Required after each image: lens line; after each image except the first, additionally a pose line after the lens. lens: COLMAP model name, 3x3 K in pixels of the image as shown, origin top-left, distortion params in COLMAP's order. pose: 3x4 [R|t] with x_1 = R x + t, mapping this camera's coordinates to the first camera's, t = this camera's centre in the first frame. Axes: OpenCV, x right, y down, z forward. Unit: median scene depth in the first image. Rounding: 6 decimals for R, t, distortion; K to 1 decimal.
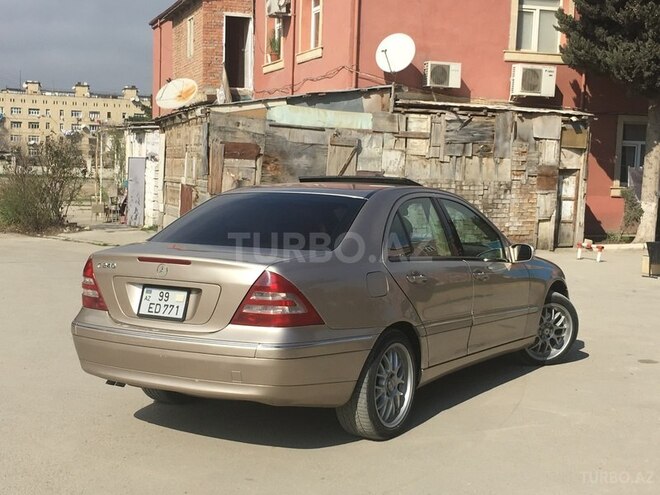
lens RADIAL K [[921.6, 0, 330.0], [0, 921.6, 247.5], [0, 0, 1]] dist [0.037147, 0.033278]
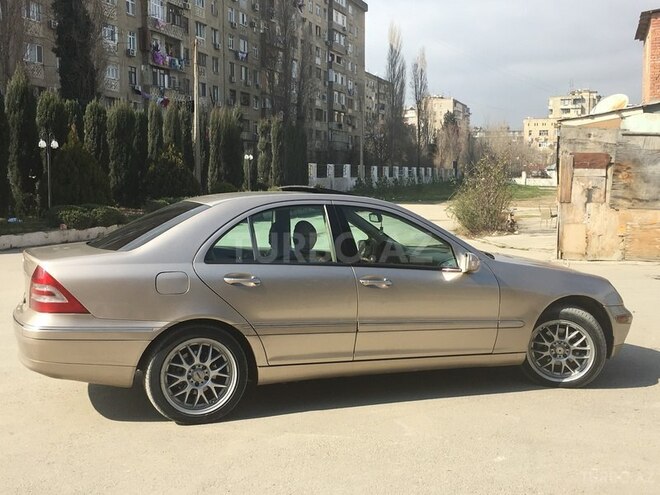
lens RADIAL K [[793.9, 0, 330.0], [0, 793.9, 247.5], [0, 0, 1]] dist [0.025064, 0.032044]
pose [[0.792665, 0.026421, -0.609084, 0.223428], [-0.027418, 0.999595, 0.007679, -0.004690], [0.609040, 0.010613, 0.793068, 0.099020]]
